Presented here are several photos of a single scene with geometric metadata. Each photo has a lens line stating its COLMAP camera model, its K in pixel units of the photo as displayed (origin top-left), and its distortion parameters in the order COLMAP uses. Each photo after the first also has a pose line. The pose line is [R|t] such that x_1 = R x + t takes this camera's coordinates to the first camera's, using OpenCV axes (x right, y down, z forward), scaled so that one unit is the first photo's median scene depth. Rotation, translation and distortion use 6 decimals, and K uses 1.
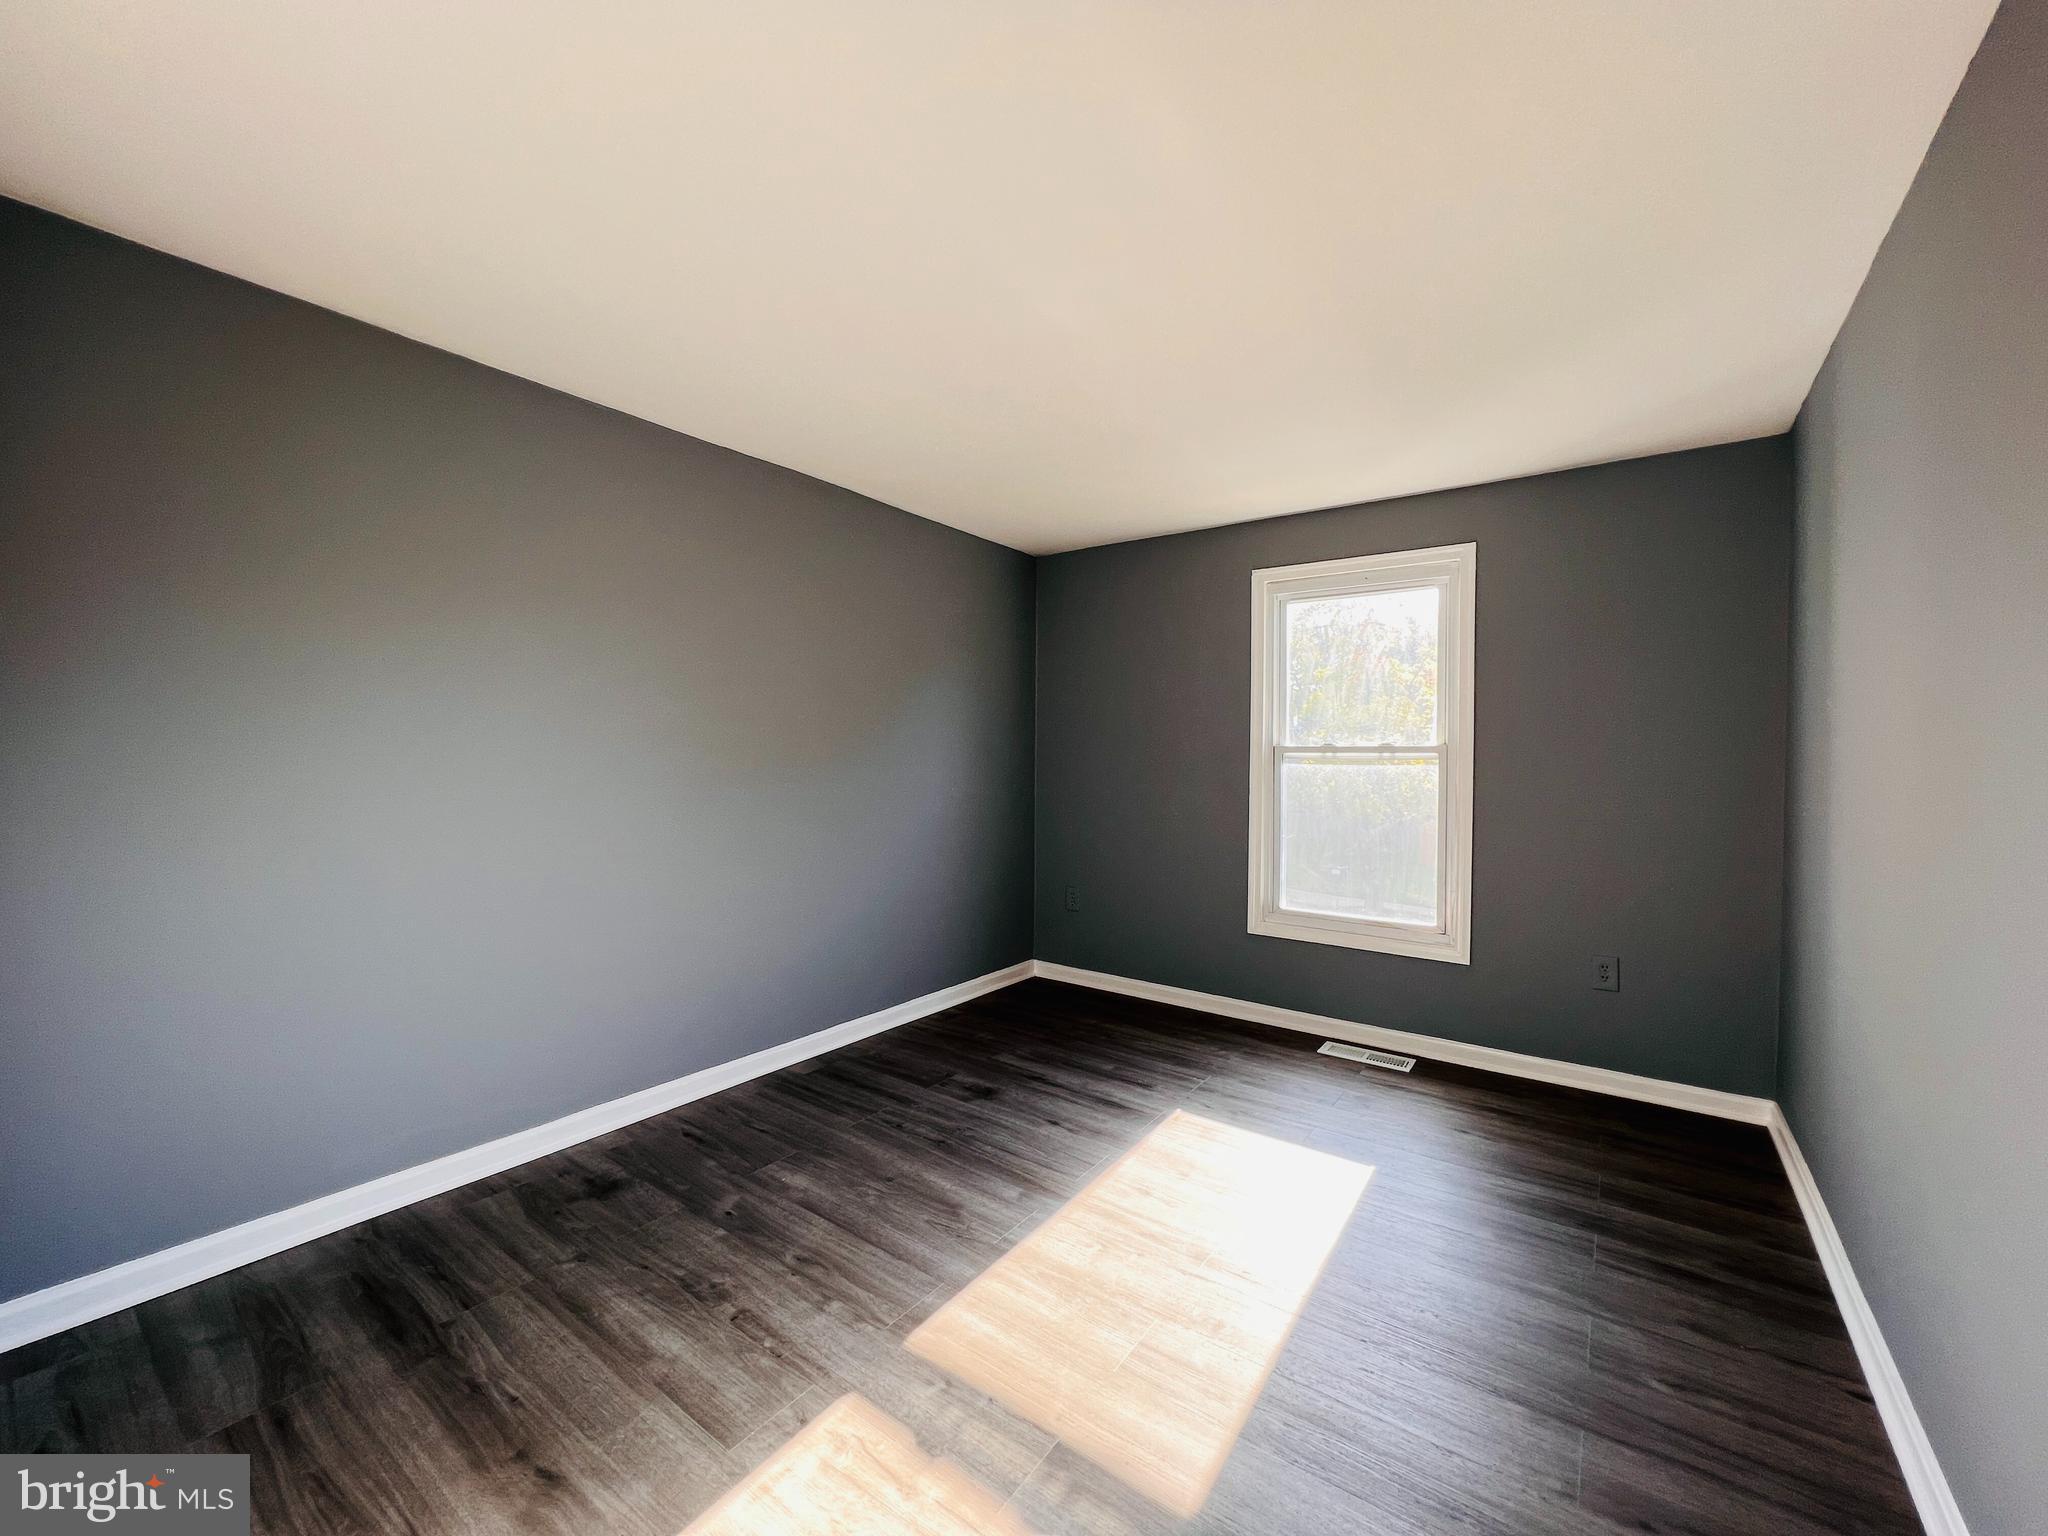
lens RADIAL K [[818.9, 0, 1022.3], [0, 818.9, 768.2], [0, 0, 1]] dist [-0.000811, 0.000215]
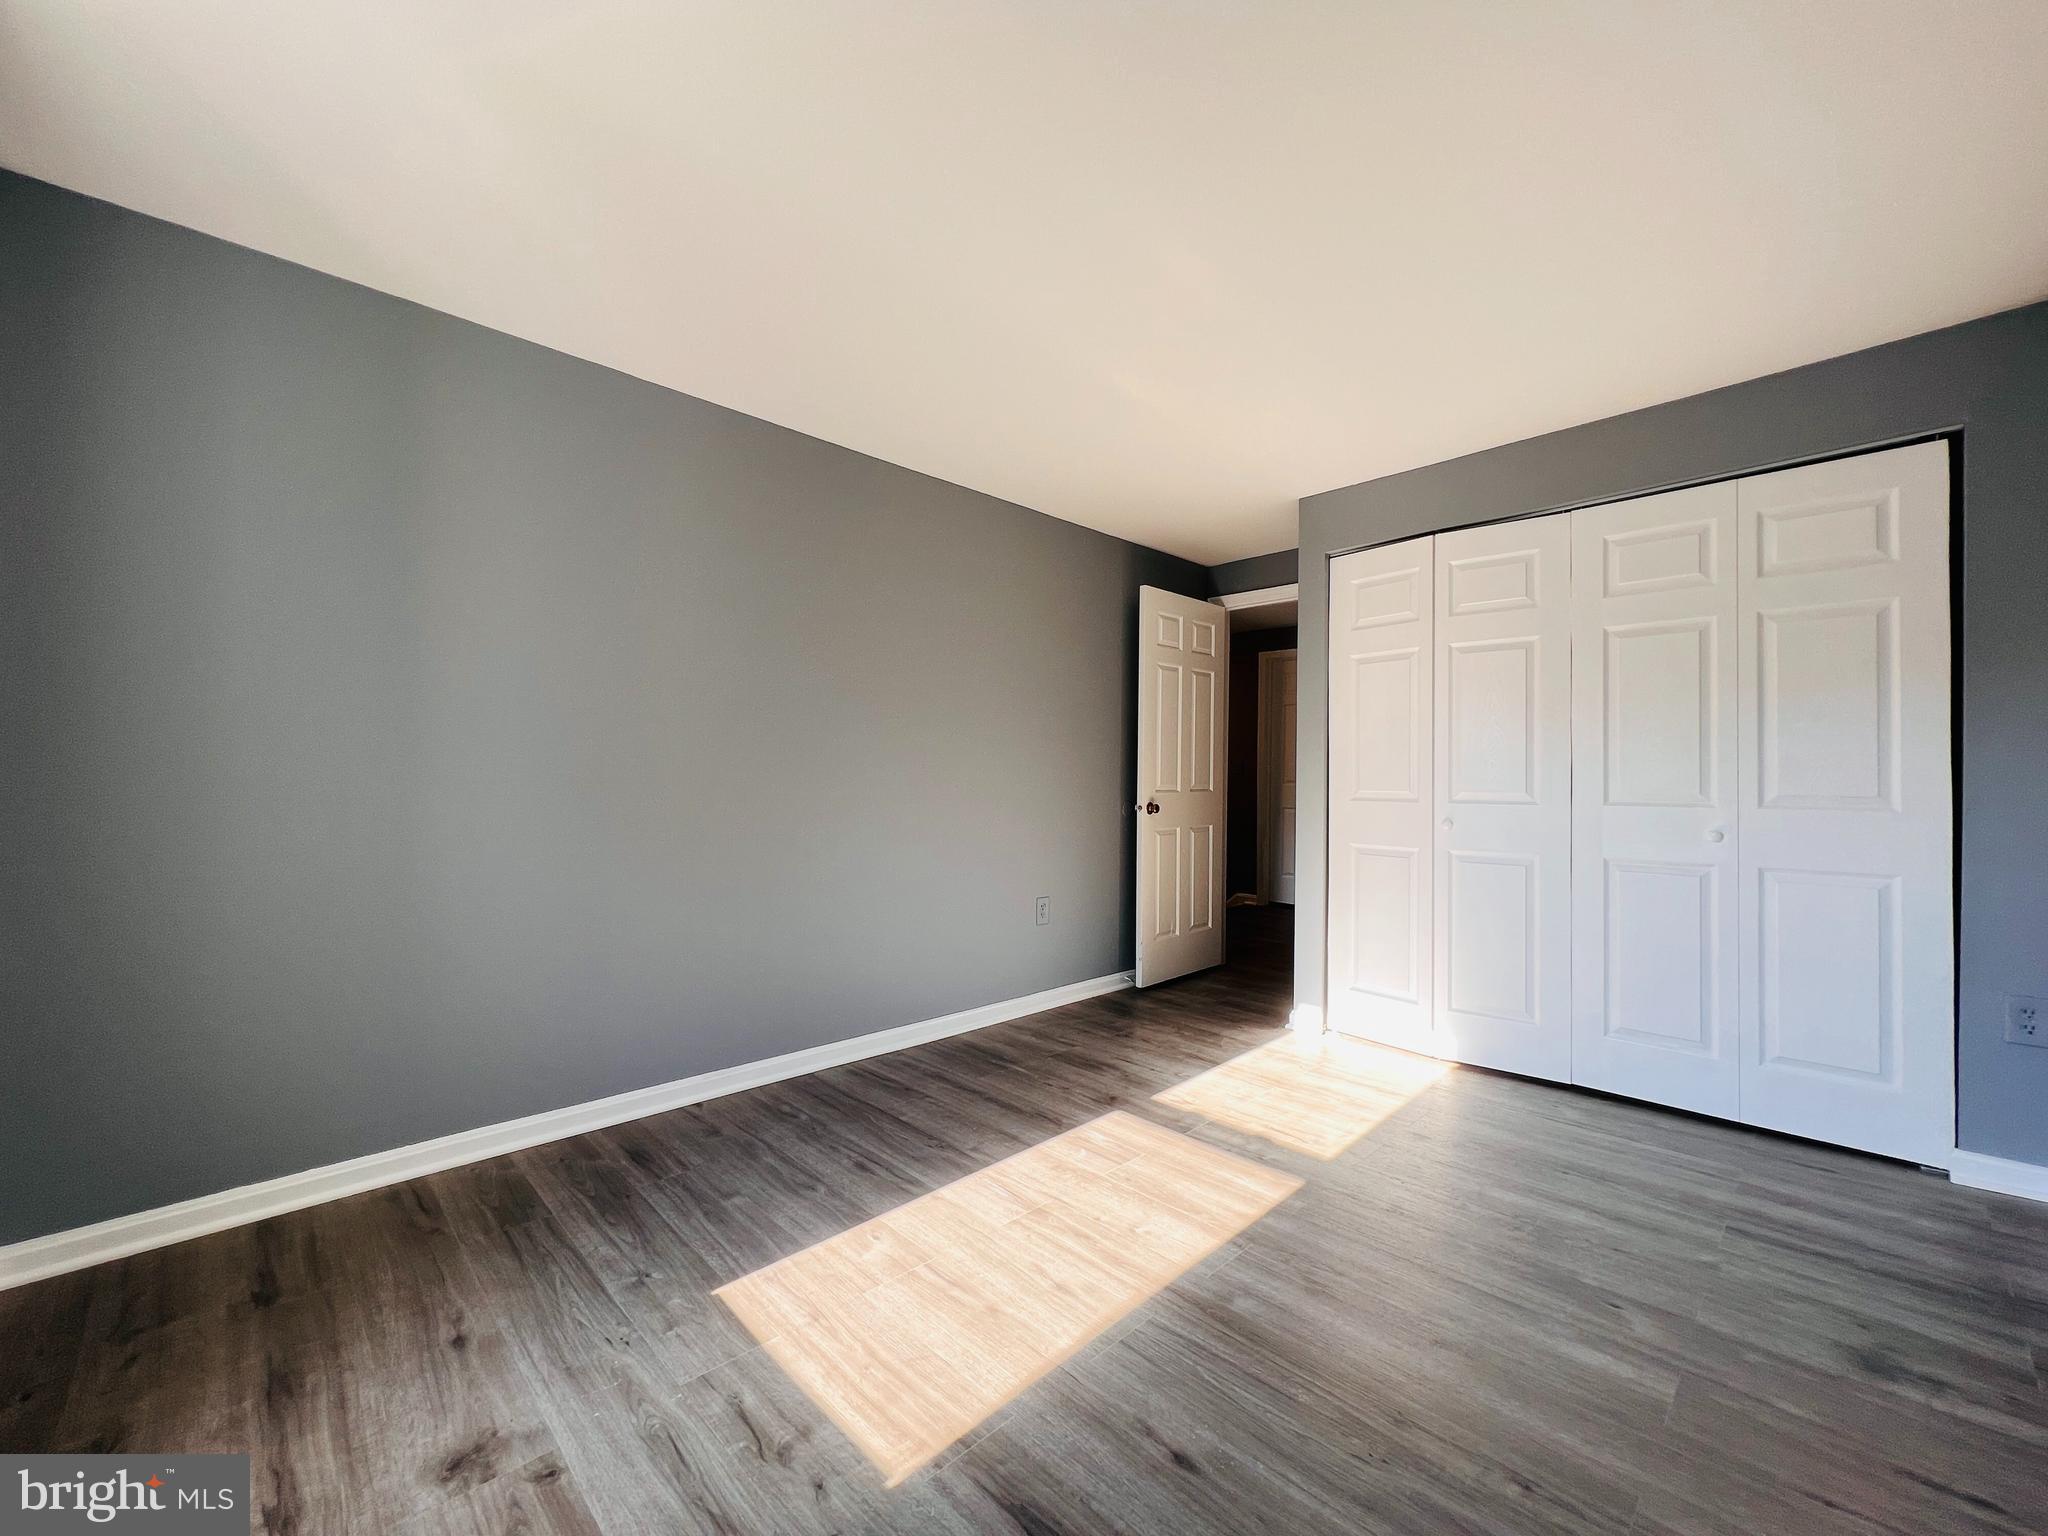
lens RADIAL K [[823.6, 0, 1024.0], [0, 823.6, 768.0], [0, 0, 1]] dist [-0.000472, 0.000244]
pose [[-0.986752, -0.012129, 0.161784, 0.068624], [-0.011328, 0.999919, 0.005871, 0.036880], [-0.161842, 0.003961, -0.986809, 1.777538]]
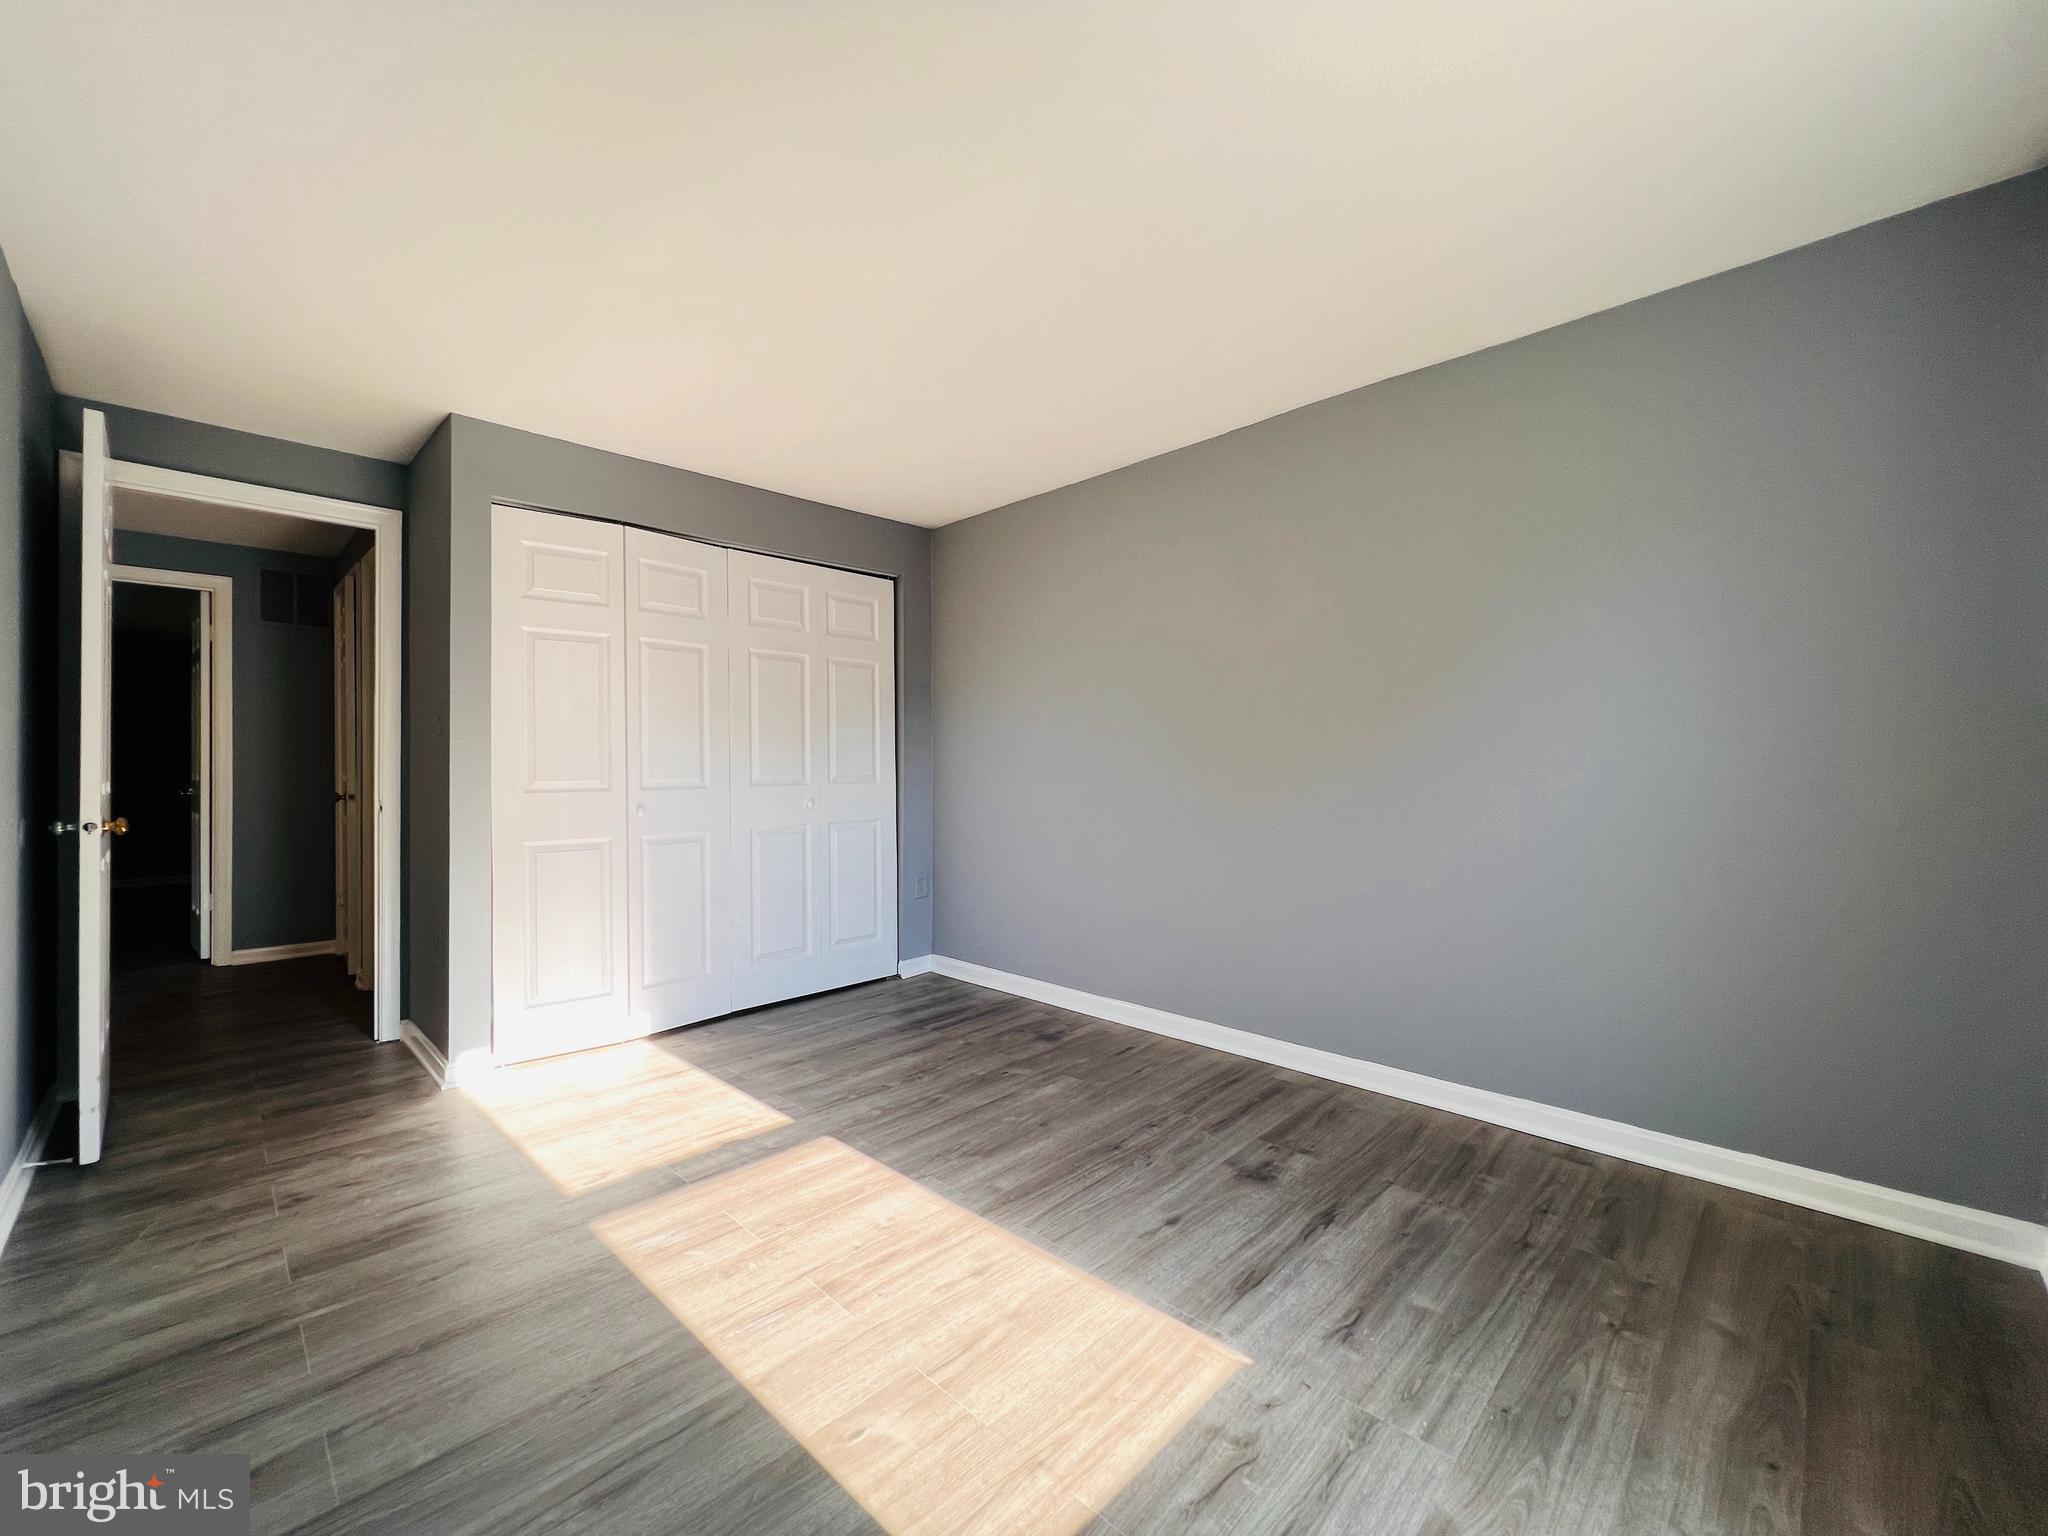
lens RADIAL K [[823.6, 0, 1024.0], [0, 823.6, 768.0], [0, 0, 1]] dist [-0.000472, 0.000244]
pose [[-0.140935, -0.006162, -0.990000, 0.917279], [-0.012857, 0.999908, -0.004394, 0.054435], [0.989935, 0.012109, -0.141001, 1.160954]]
